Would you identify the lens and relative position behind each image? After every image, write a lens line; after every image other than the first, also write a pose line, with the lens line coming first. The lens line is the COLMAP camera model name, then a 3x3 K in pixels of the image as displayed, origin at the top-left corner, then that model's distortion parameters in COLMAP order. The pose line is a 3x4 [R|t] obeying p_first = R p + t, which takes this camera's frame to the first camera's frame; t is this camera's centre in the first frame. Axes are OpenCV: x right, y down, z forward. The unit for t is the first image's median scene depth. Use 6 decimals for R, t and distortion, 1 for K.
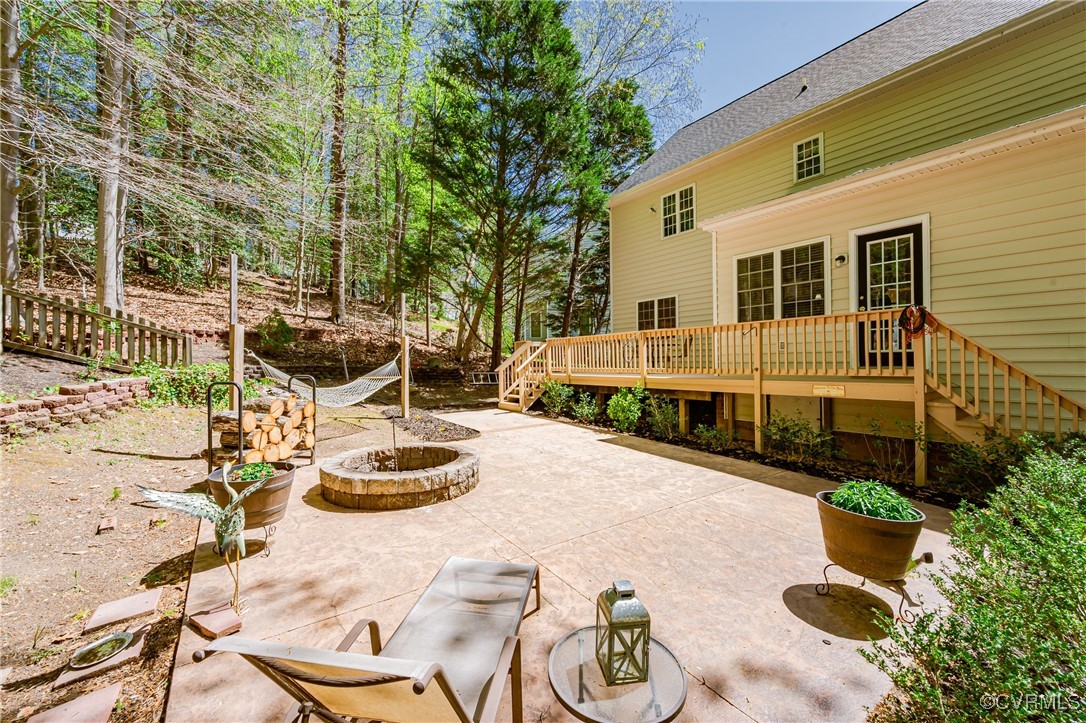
lens RADIAL K [[436.8, 0, 541.2], [0, 436.8, 359.2], [0, 0, 1]] dist [0.002881, -0.000674]
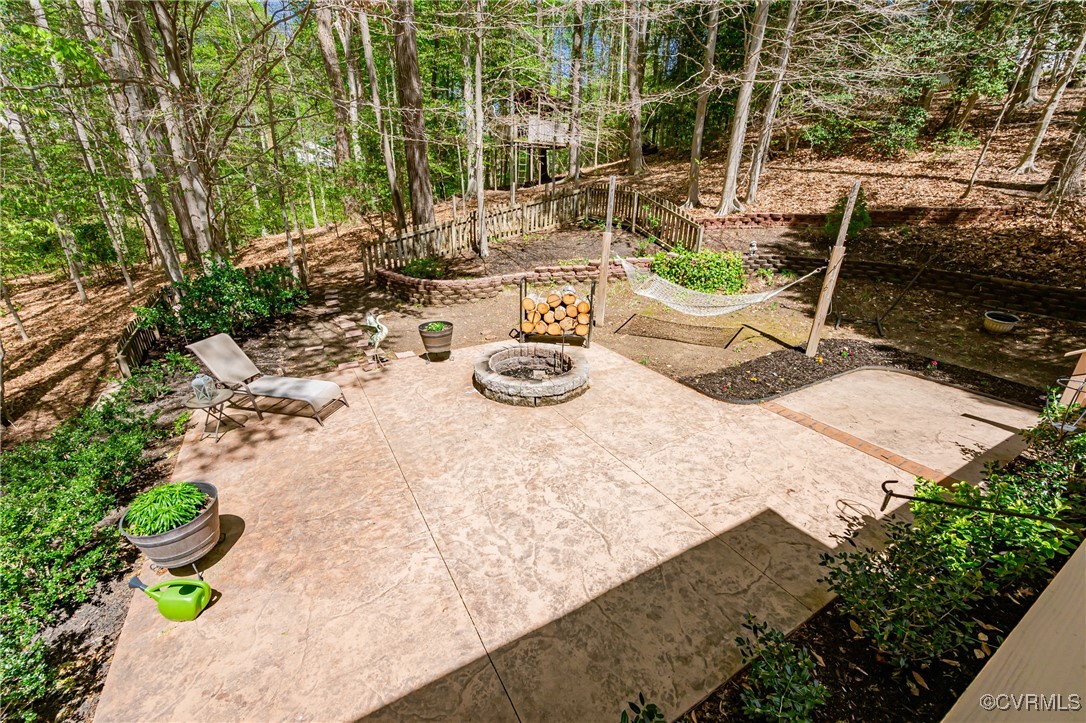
lens RADIAL K [[436.8, 0, 540.7], [0, 436.8, 358.5], [0, 0, 1]] dist [0.002881, -0.000674]
pose [[-0.099261, 0.355643, -0.929336, 0.570133], [-0.019384, 0.933080, 0.359147, -0.161817], [0.994873, 0.053664, -0.085725, 0.740103]]
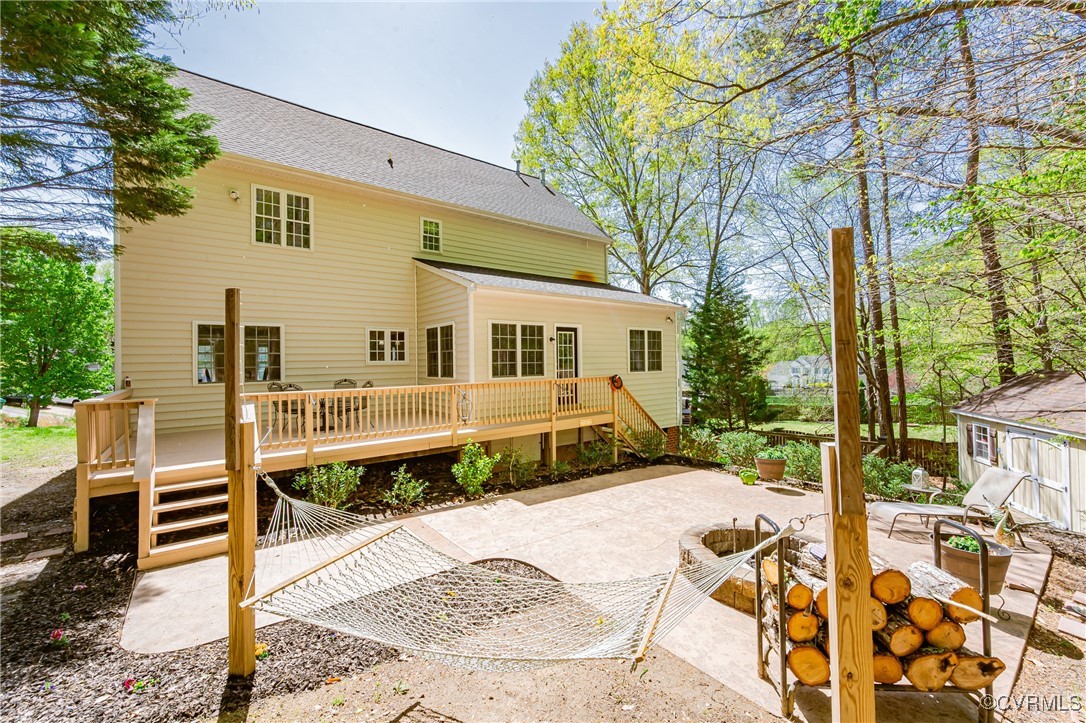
lens RADIAL K [[436.8, 0, 541.1], [0, 436.8, 359.3], [0, 0, 1]] dist [0.002881, -0.000674]
pose [[-0.039625, 0.022677, 0.998957, -0.805743], [0.014527, 0.999650, -0.022117, -0.107326], [-0.999109, 0.013636, -0.039941, 0.982691]]
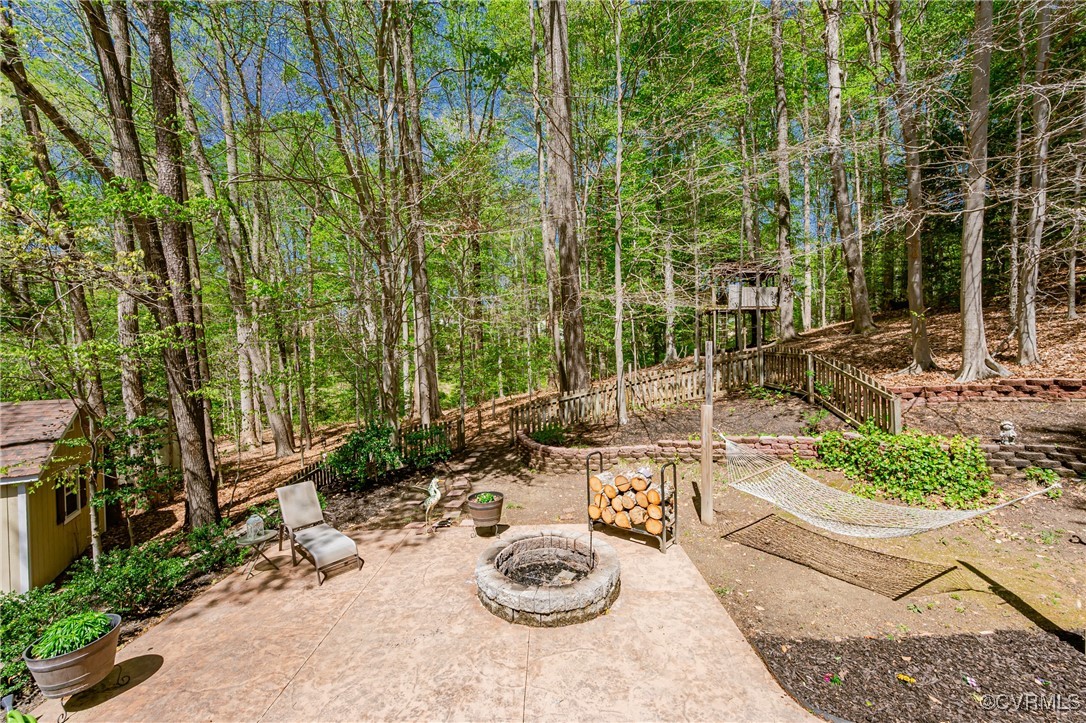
lens RADIAL K [[436.8, 0, 542.0], [0, 436.8, 360.4], [0, 0, 1]] dist [0.002881, -0.000674]
pose [[-0.600180, 0.017549, -0.799672, 0.343309], [0.017077, 0.999813, 0.009124, -0.171611], [0.799682, -0.008180, -0.600368, 1.057175]]
